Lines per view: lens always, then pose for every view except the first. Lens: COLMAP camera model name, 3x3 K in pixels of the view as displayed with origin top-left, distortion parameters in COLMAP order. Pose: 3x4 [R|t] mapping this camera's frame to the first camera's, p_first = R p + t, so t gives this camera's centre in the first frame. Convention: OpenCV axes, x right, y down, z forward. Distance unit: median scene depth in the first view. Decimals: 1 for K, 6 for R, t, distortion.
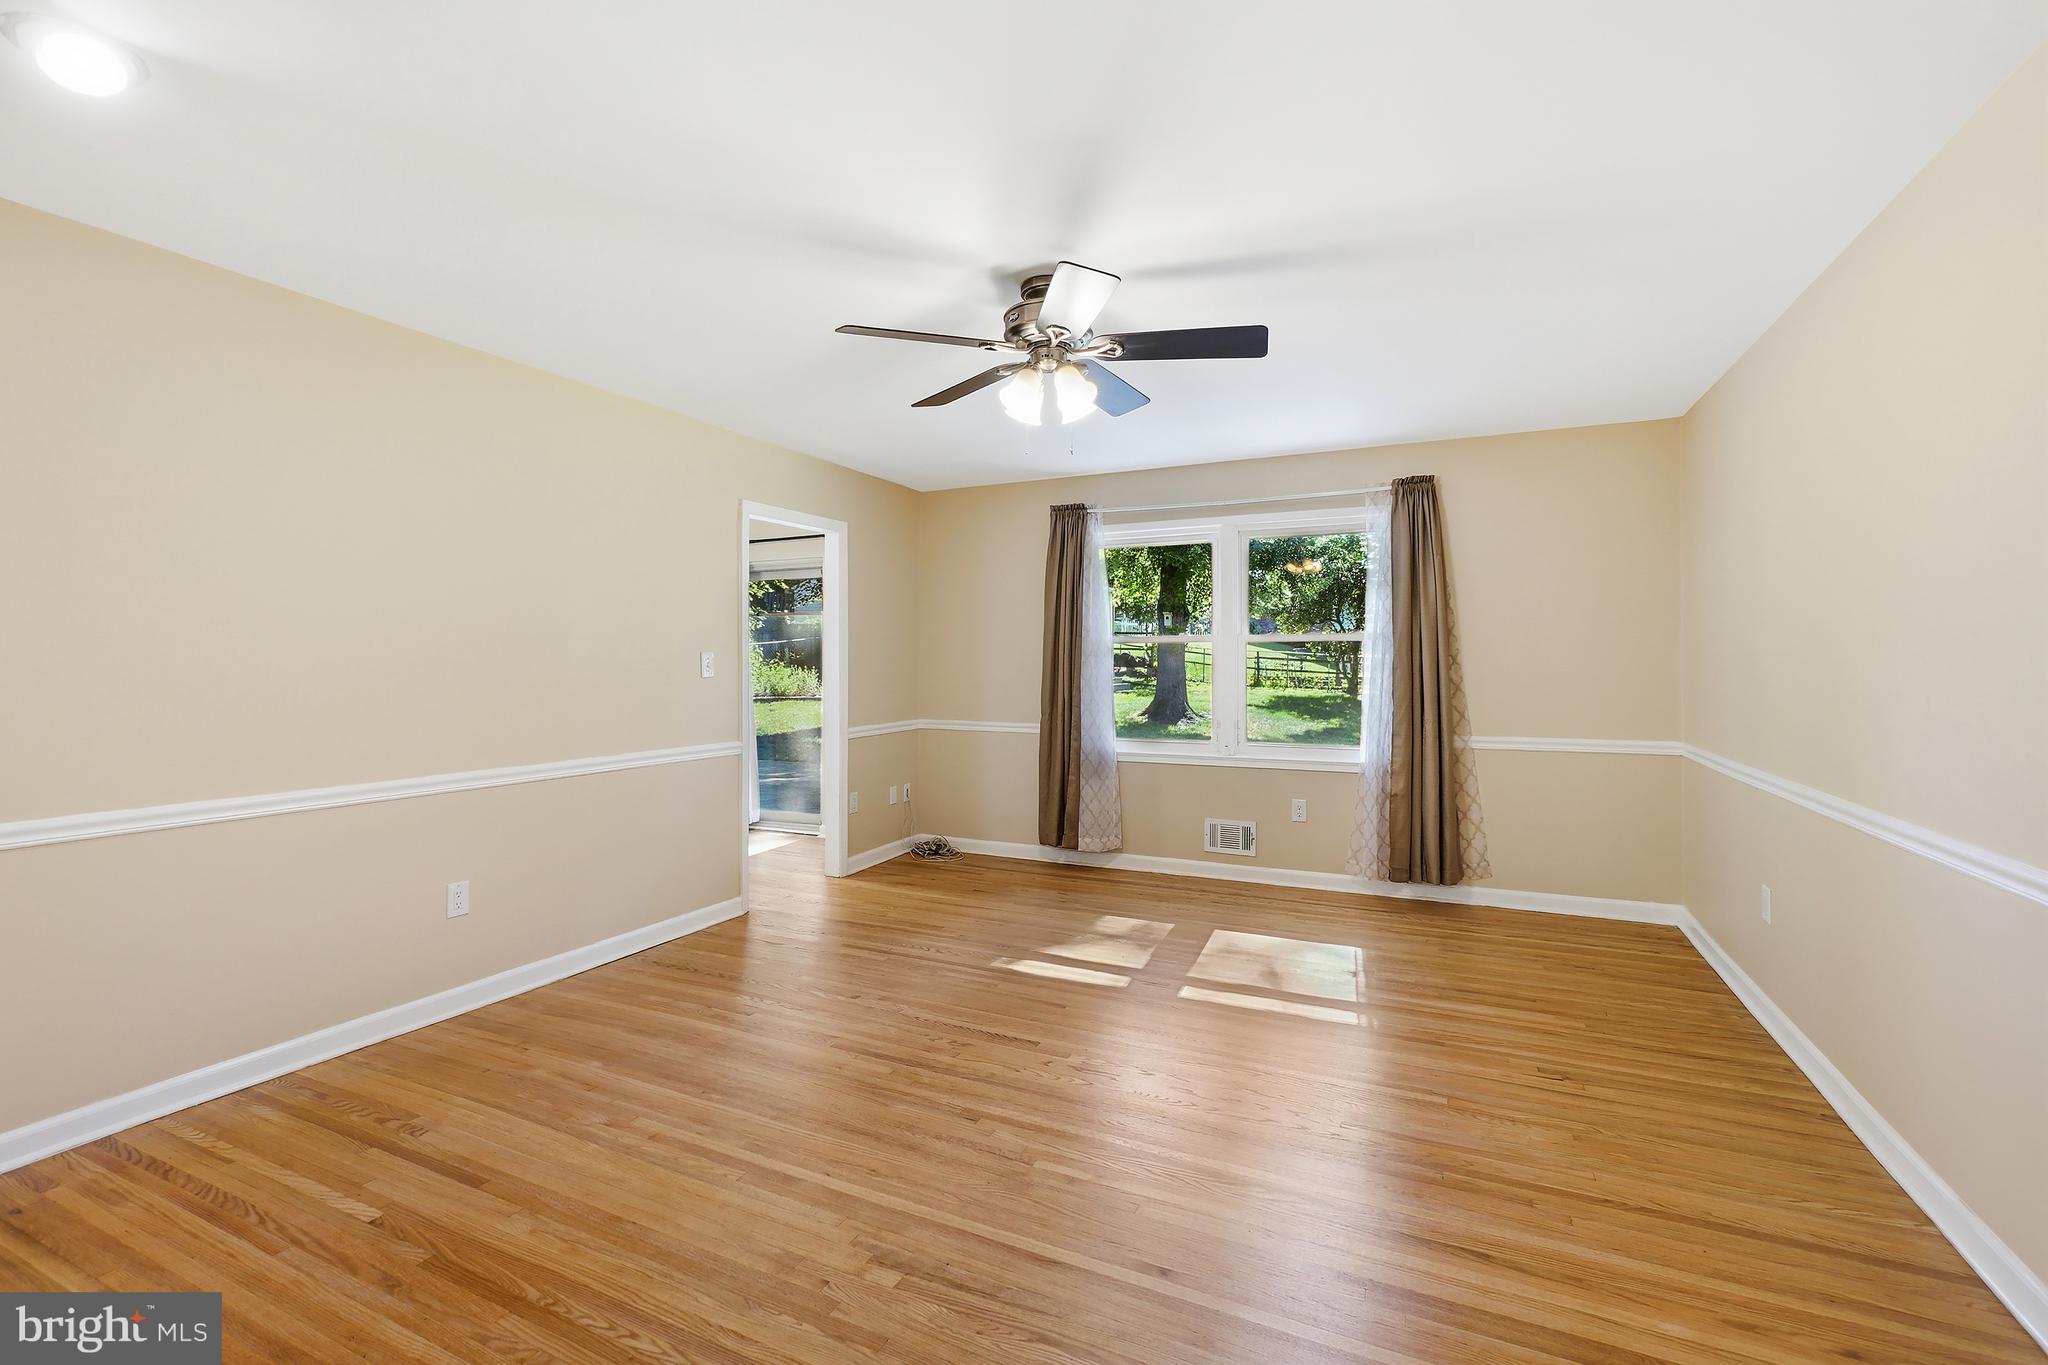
lens RADIAL K [[902.5, 0, 1032.7], [0, 902.5, 670.2], [0, 0, 1]] dist [-0.007187, 0.002756]
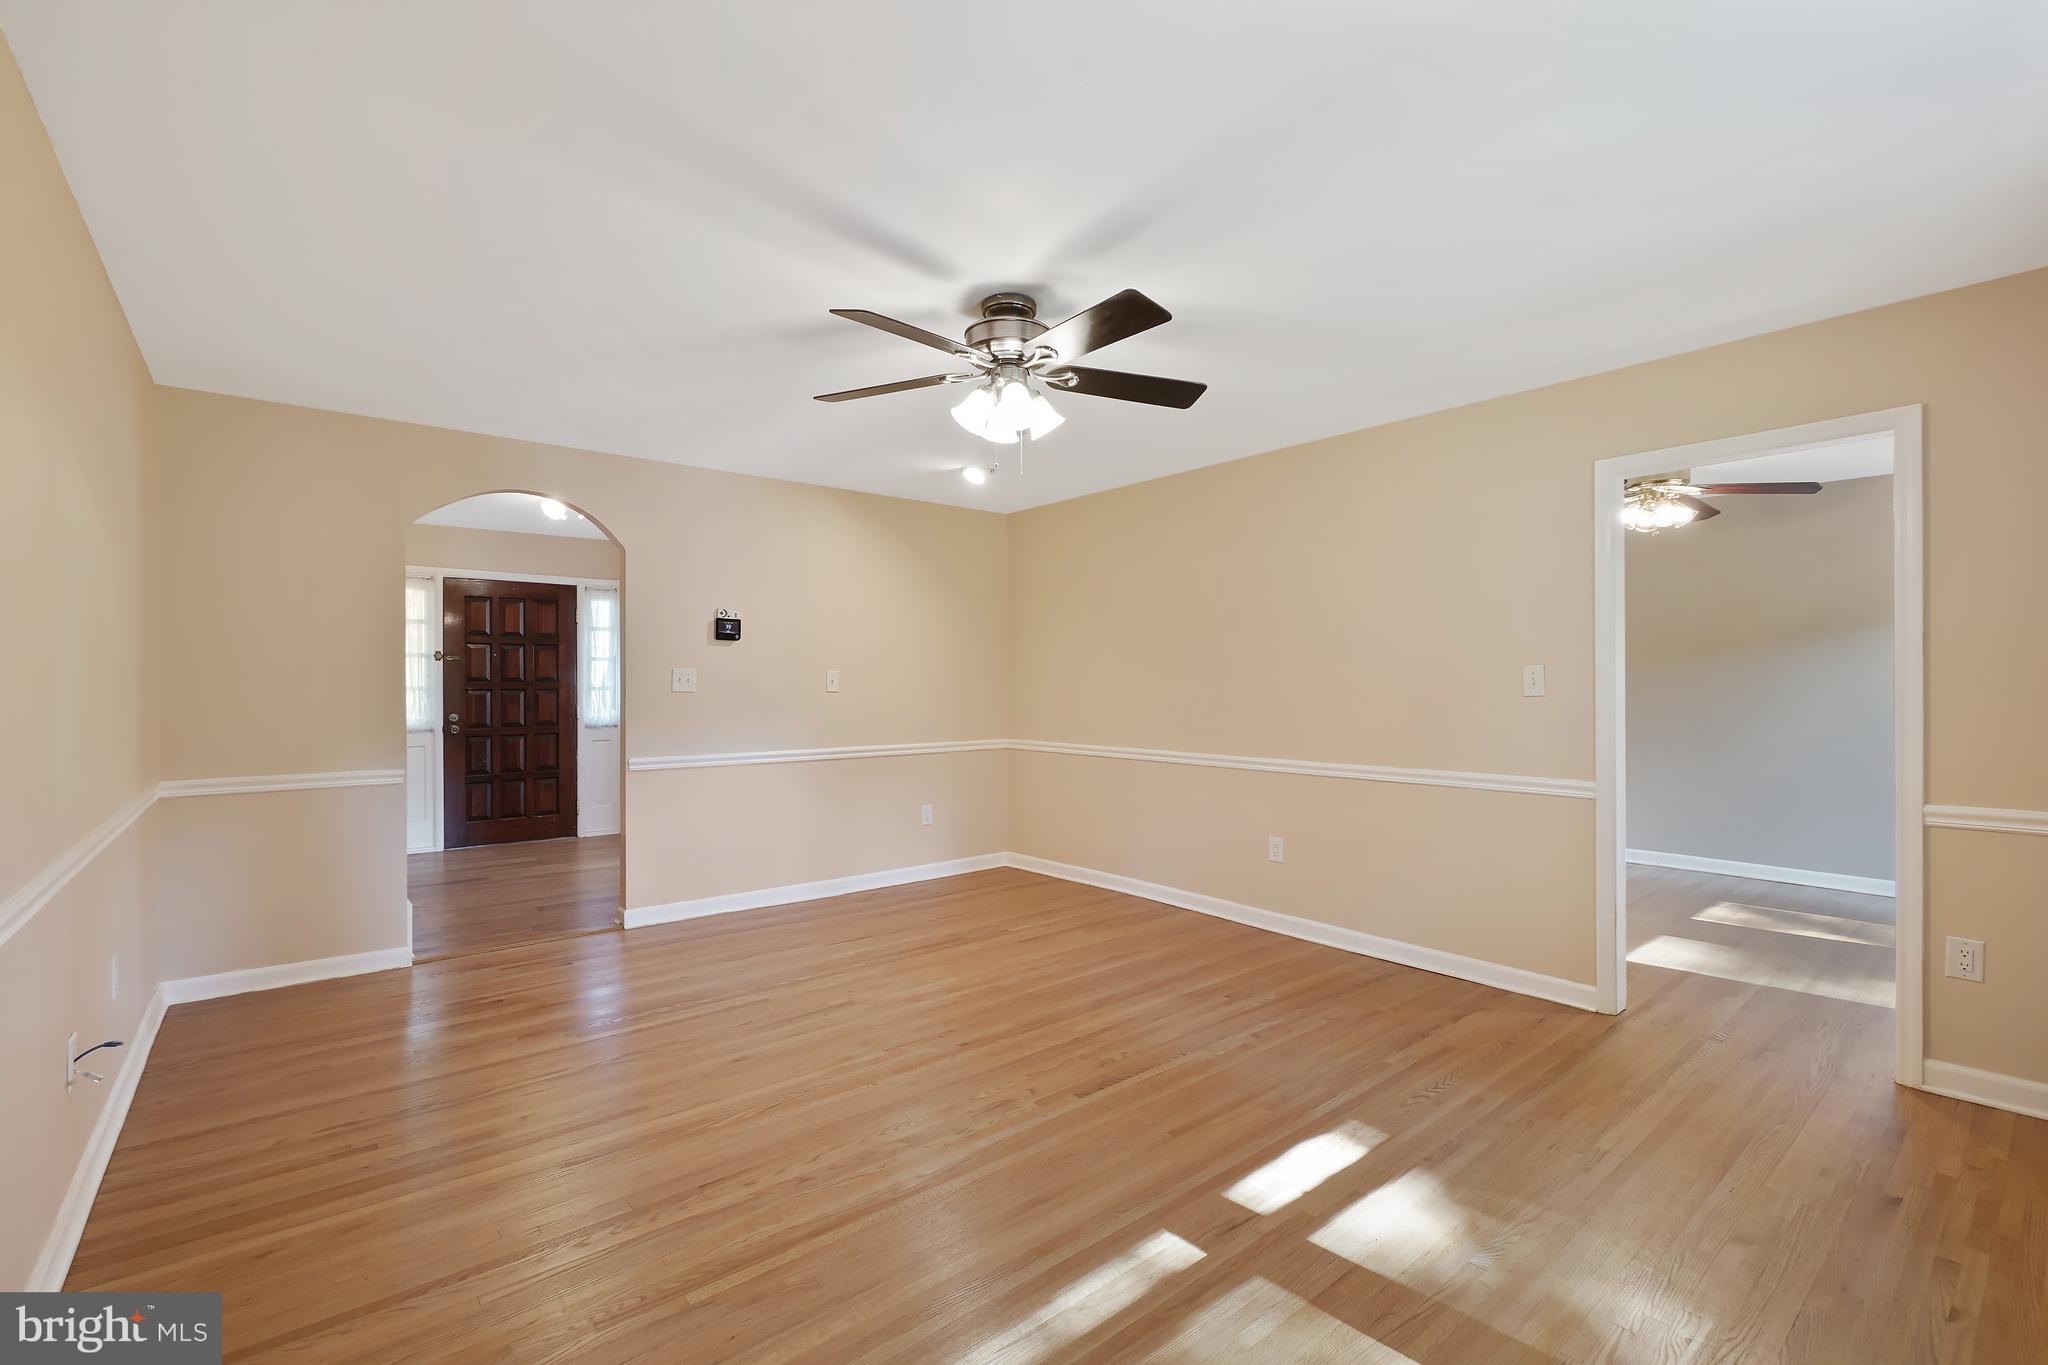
lens RADIAL K [[902.5, 0, 1012.0], [0, 902.5, 678.5], [0, 0, 1]] dist [-0.007187, 0.002756]
pose [[-0.439988, -0.001868, -0.898002, 0.624448], [-0.006195, 0.999980, 0.000955, -0.007682], [0.897982, 0.005983, -0.439991, 0.973614]]
